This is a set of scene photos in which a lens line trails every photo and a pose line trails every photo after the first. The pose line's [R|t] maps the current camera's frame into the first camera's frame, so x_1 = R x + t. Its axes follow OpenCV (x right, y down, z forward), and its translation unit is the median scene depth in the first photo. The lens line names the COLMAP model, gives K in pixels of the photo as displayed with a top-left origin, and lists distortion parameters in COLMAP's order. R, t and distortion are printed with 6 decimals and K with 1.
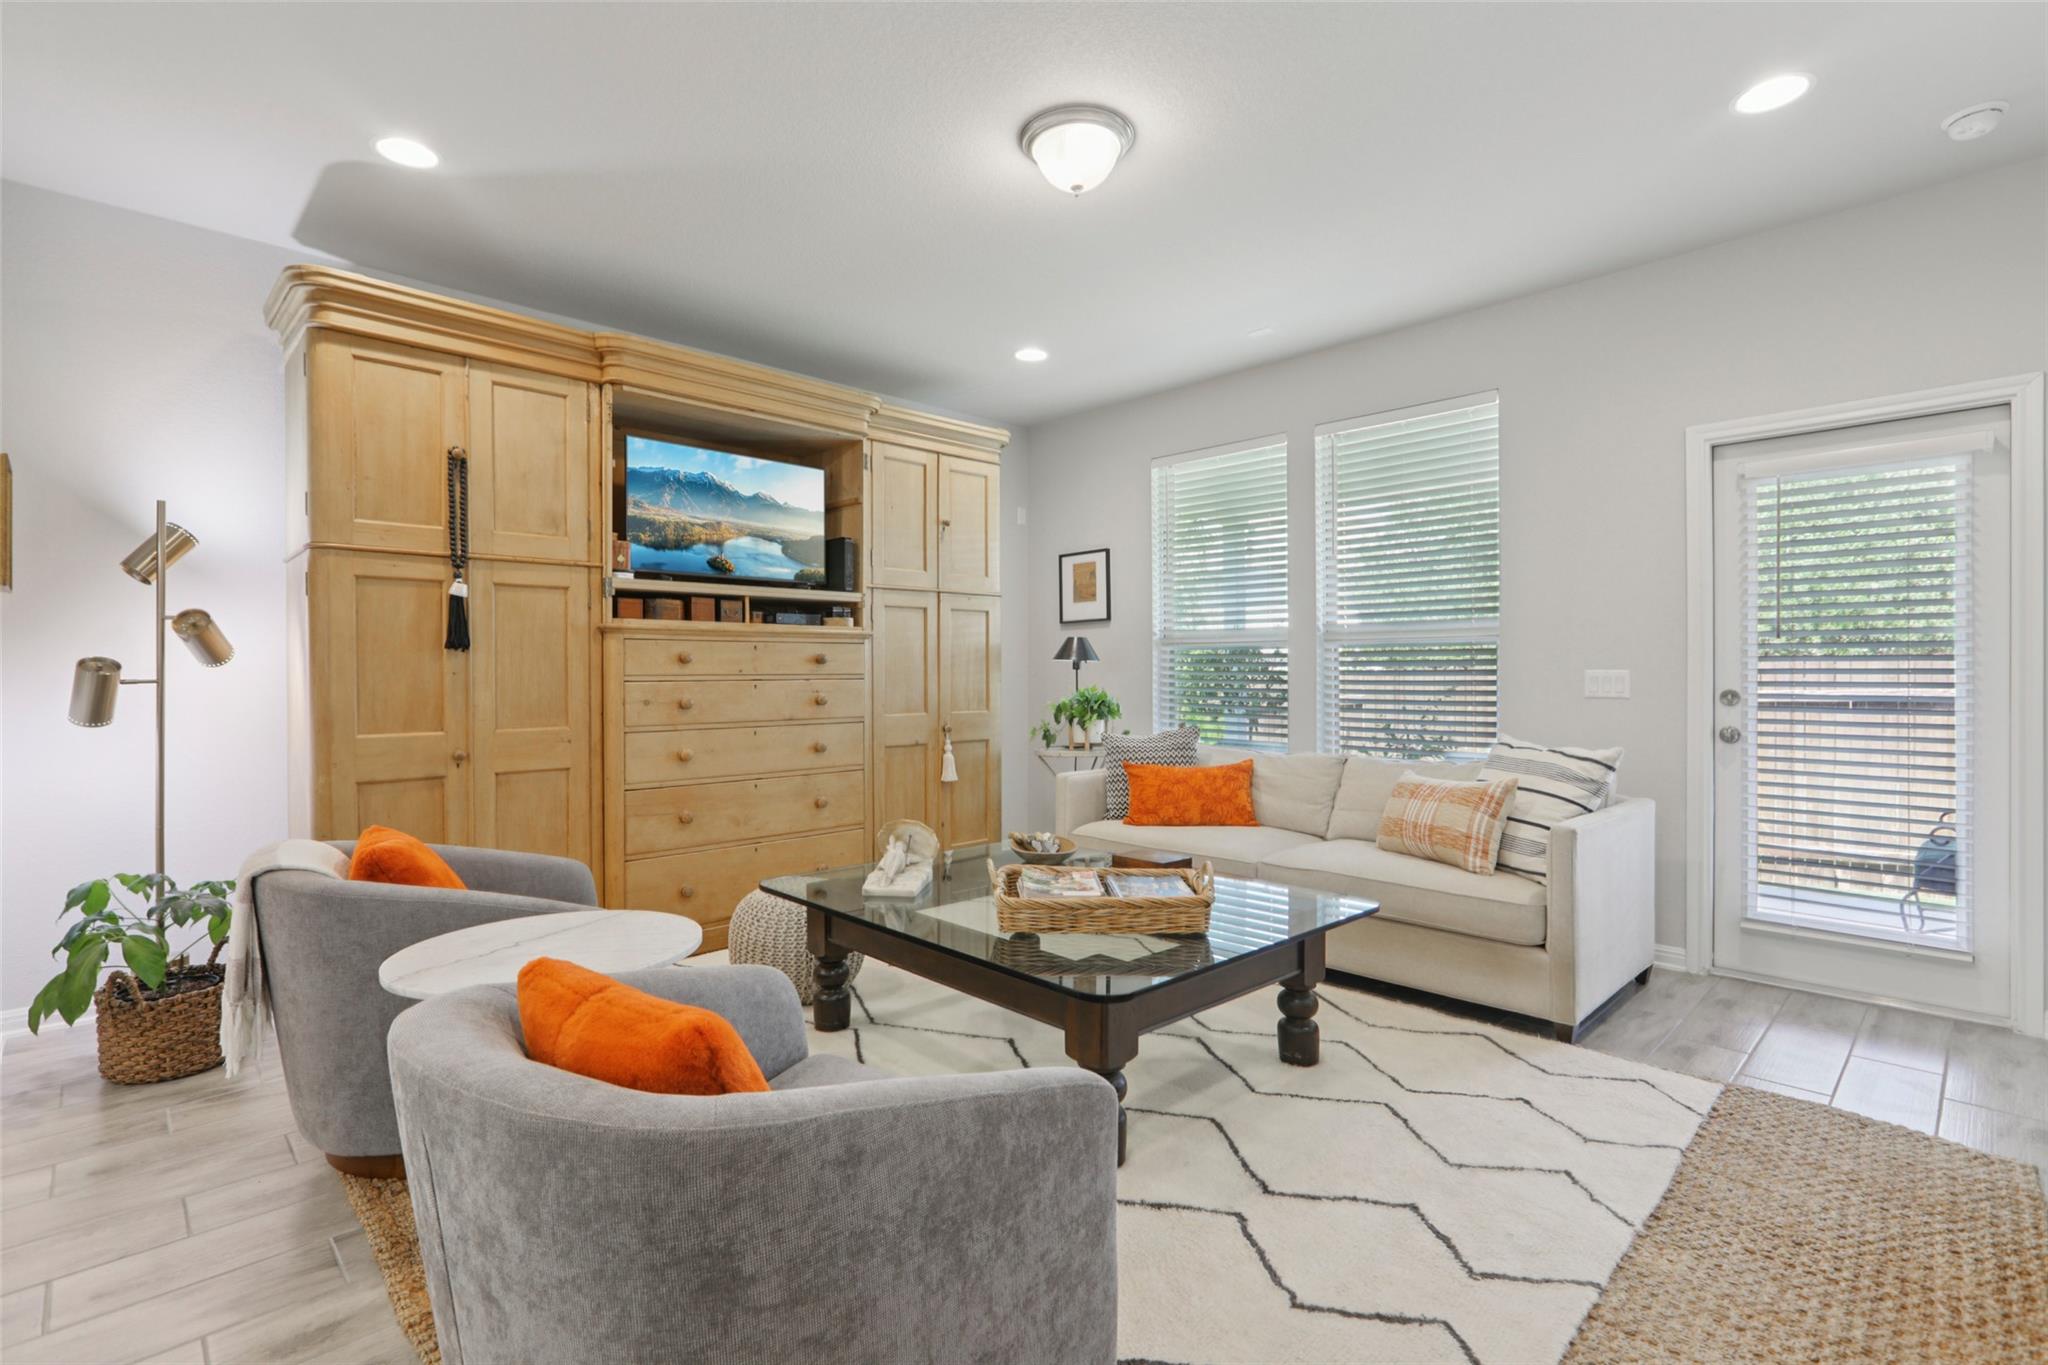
lens RADIAL K [[952.9, 0, 1016.9], [0, 952.9, 673.8], [0, 0, 1]] dist [-0.014677, 0.010148]
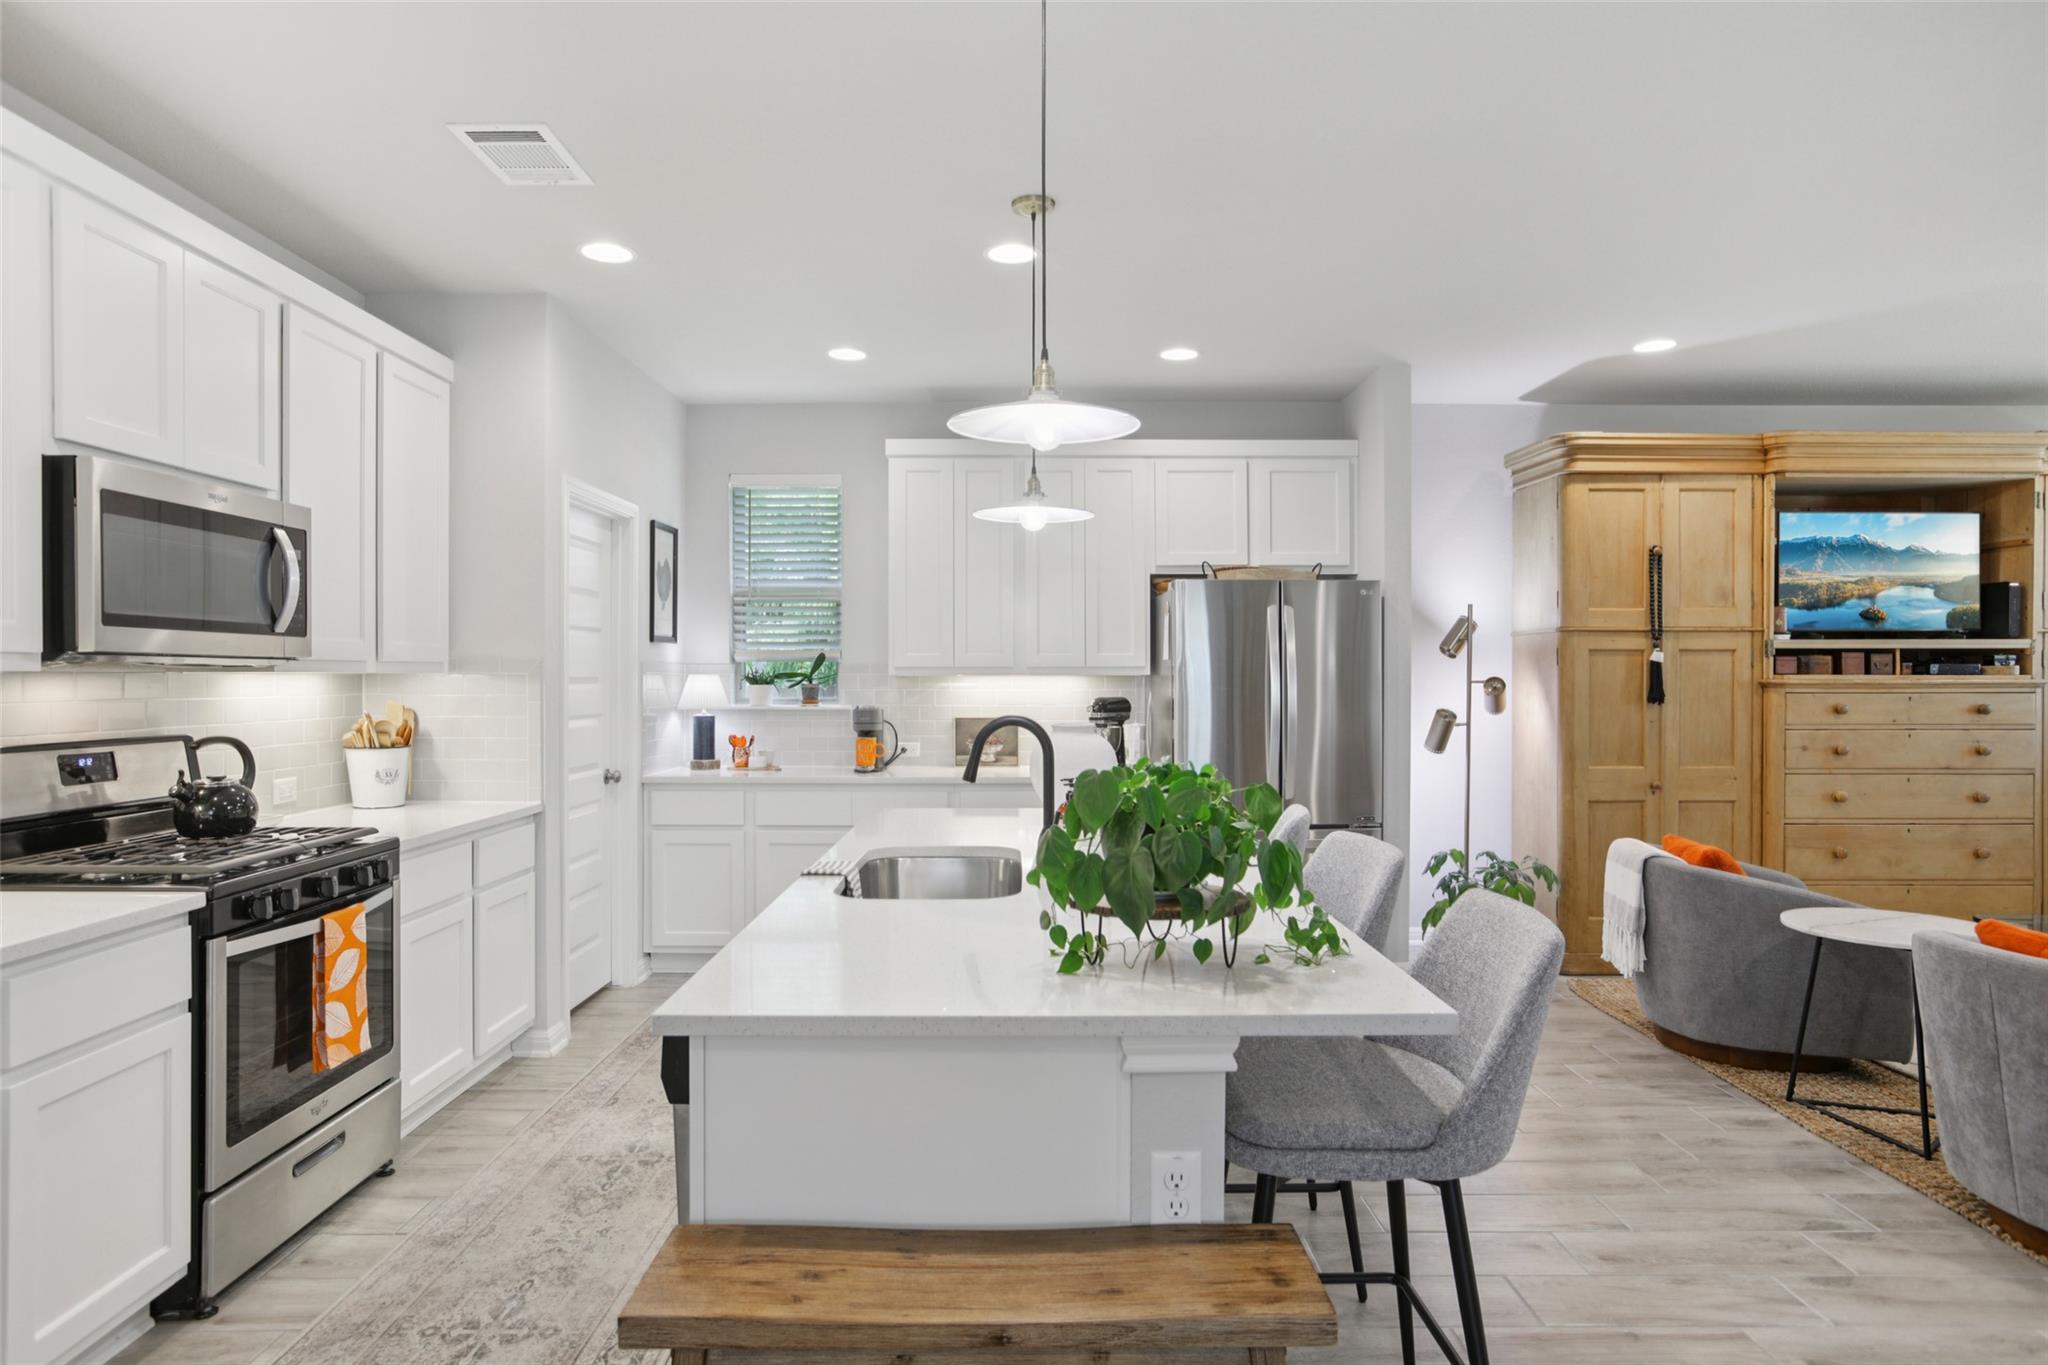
lens RADIAL K [[1182.6, 0, 1048.2], [0, 1182.6, 679.1], [0, 0, 1]] dist [-0.014026, 0.031848]
pose [[0.739776, 0.008953, -0.672793, -0.101147], [-0.006421, 0.999960, 0.006246, -0.052636], [0.672822, -0.000301, 0.739804, -0.624102]]
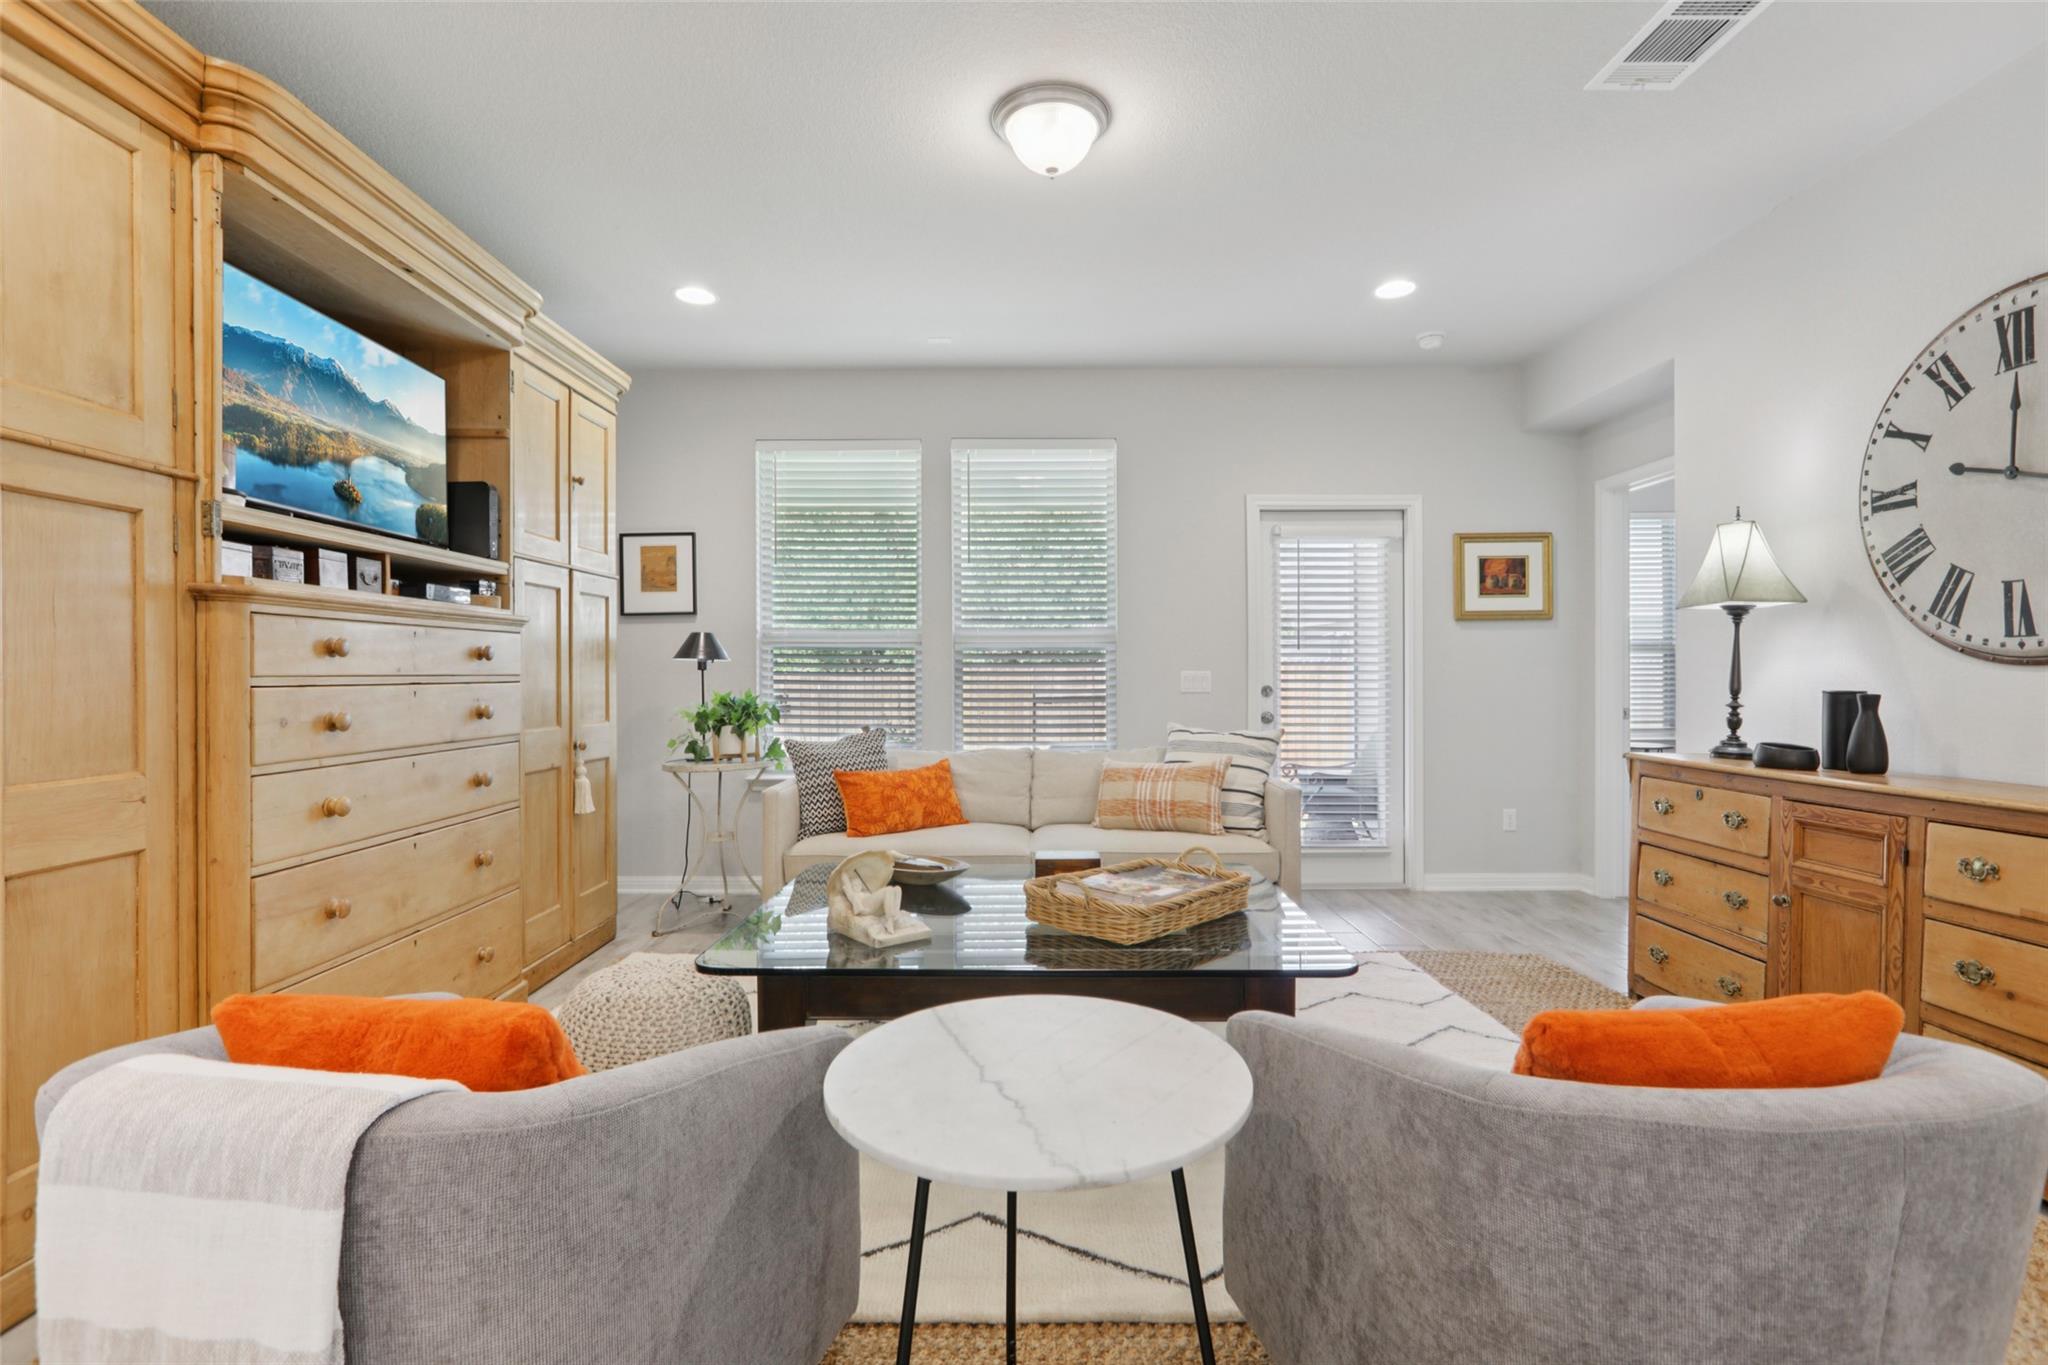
lens RADIAL K [[952.9, 0, 1016.9], [0, 952.9, 673.8], [0, 0, 1]] dist [-0.014677, 0.010148]
pose [[0.698185, 0.001341, 0.715916, -0.464920], [0.001234, 0.999995, -0.003077, 0.002576], [-0.715916, 0.003032, 0.698180, 0.252972]]
